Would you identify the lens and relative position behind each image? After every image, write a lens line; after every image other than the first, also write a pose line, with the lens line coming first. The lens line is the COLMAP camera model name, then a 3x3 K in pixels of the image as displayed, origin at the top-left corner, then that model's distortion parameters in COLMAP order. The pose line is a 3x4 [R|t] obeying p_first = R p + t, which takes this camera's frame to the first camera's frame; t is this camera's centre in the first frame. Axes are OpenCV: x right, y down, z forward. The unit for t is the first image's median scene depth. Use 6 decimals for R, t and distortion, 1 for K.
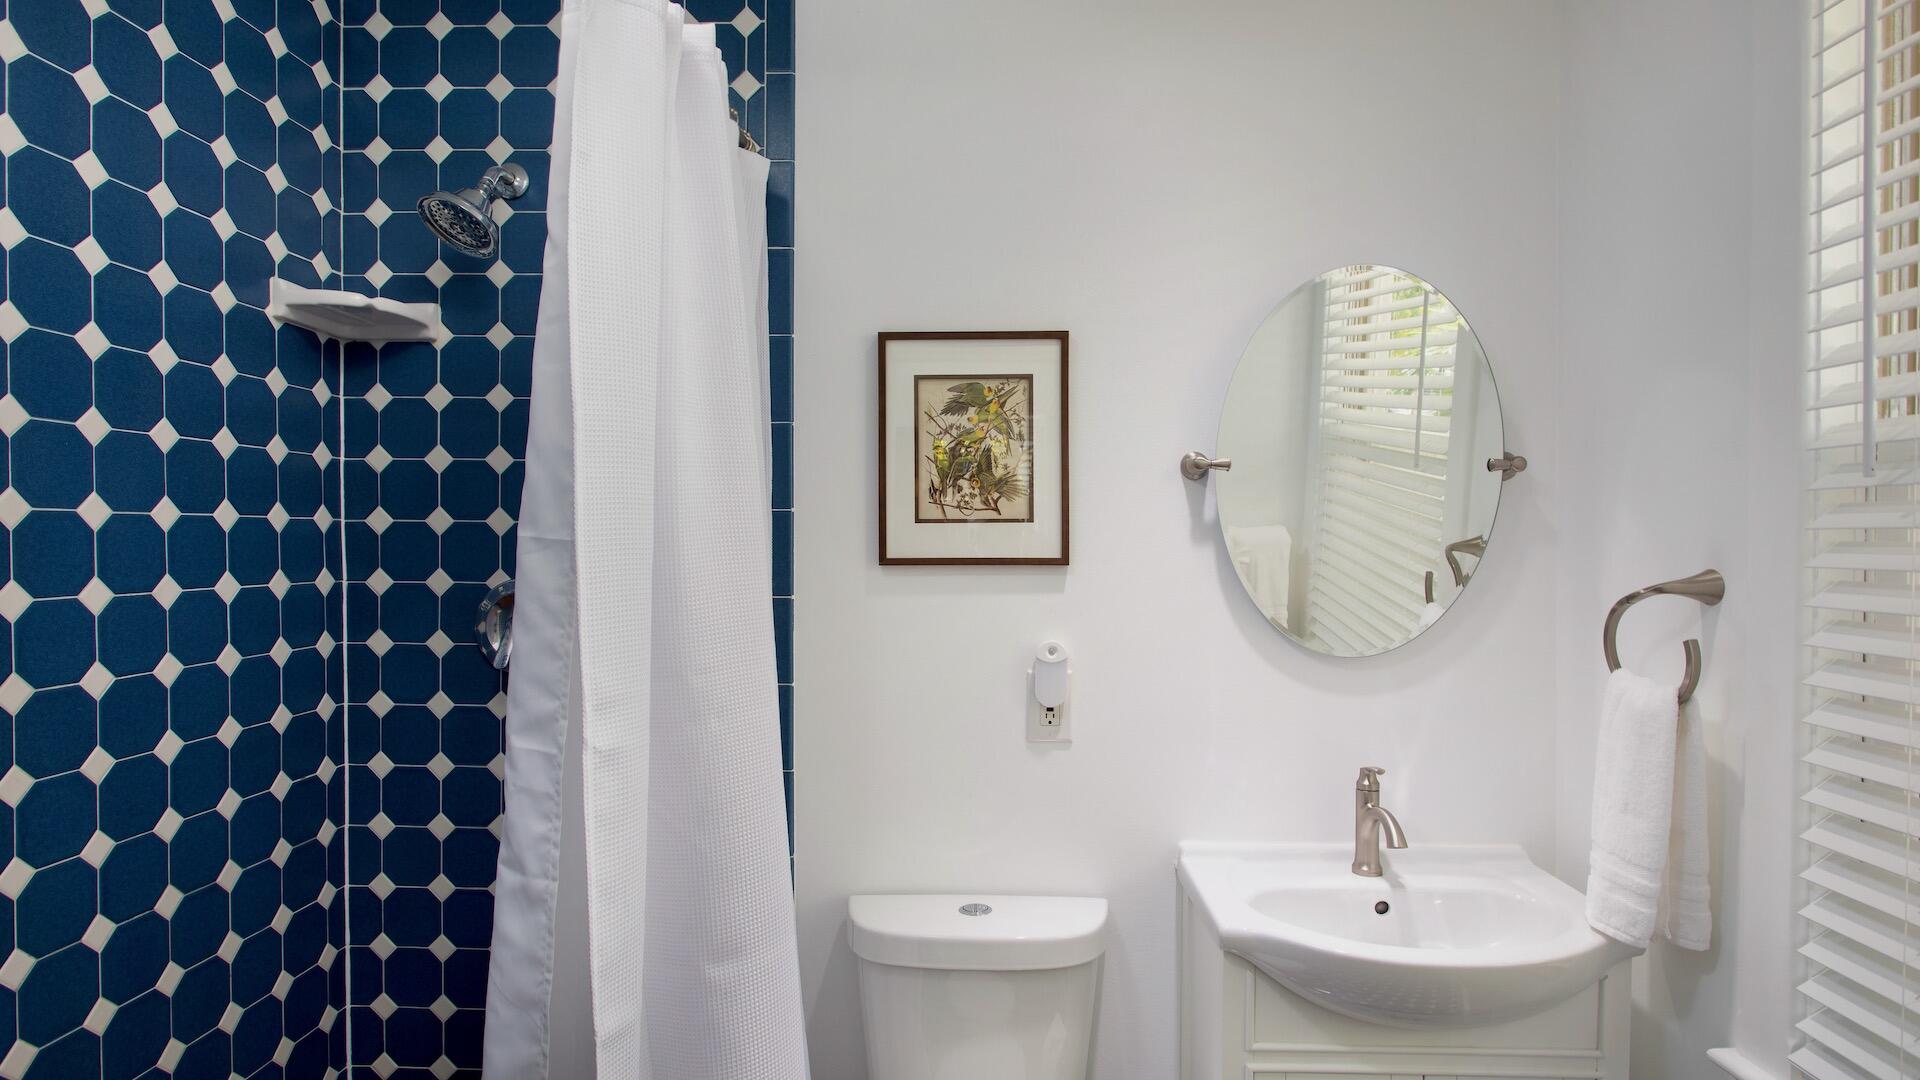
lens RADIAL K [[1005.1, 0, 958.2], [0, 1005.1, 558.4], [0, 0, 1]] dist [-0.003103, -0.000099]
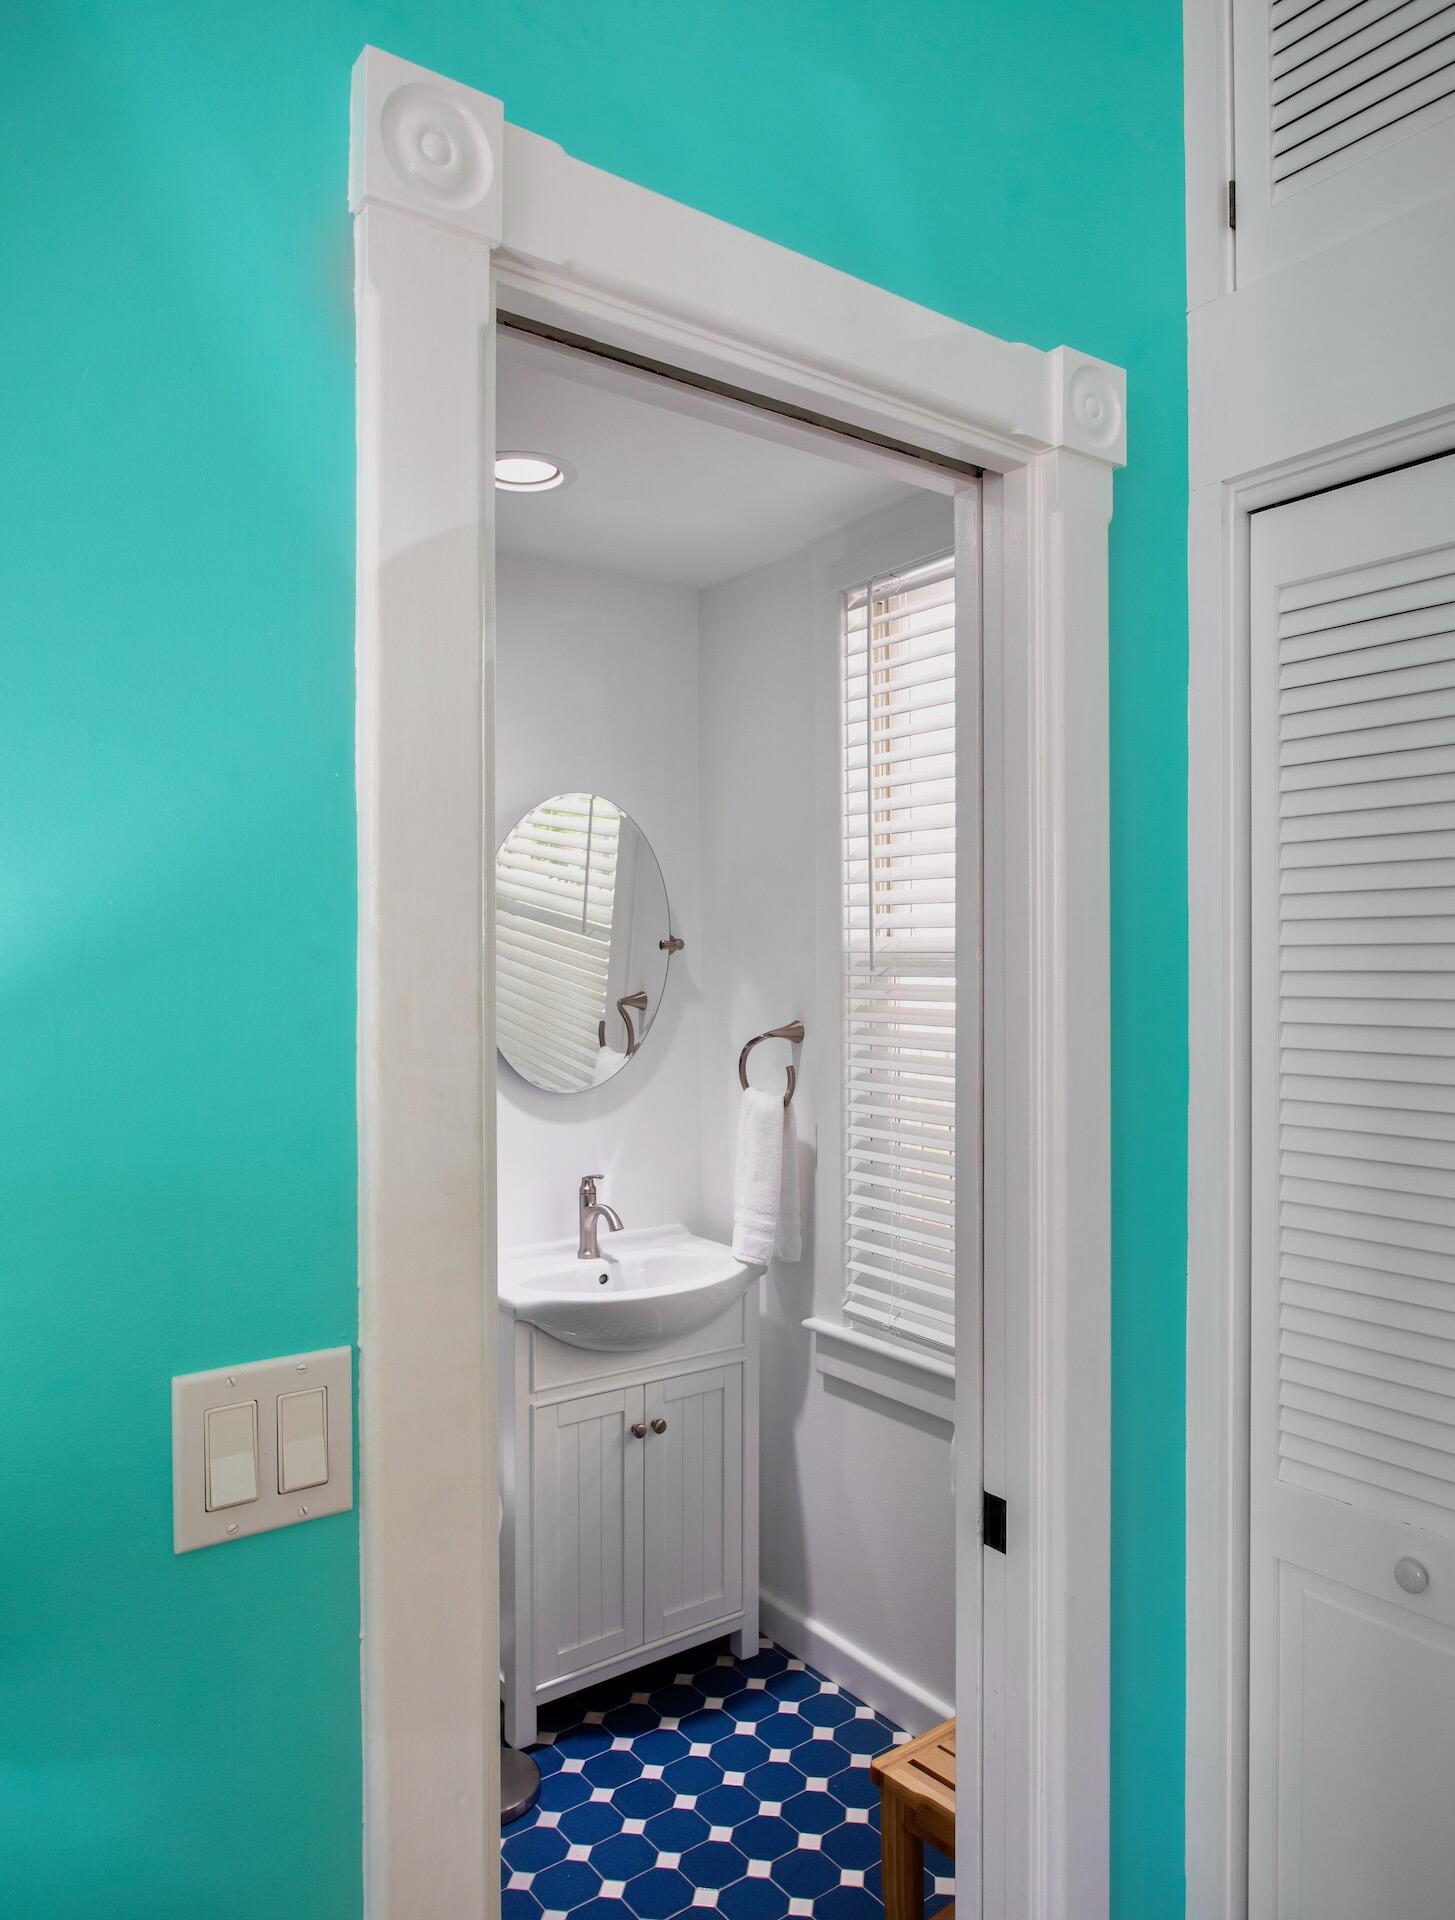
lens RADIAL K [[1294.7, 0, 727.7], [0, 1294.7, 958.4], [0, 0, 1]] dist [0.004012, 0.000130]
pose [[0.803195, 0.000396, 0.595716, -0.529764], [0.013792, 0.999719, -0.019260, -0.047463], [-0.595557, 0.023686, 0.802964, -0.551508]]
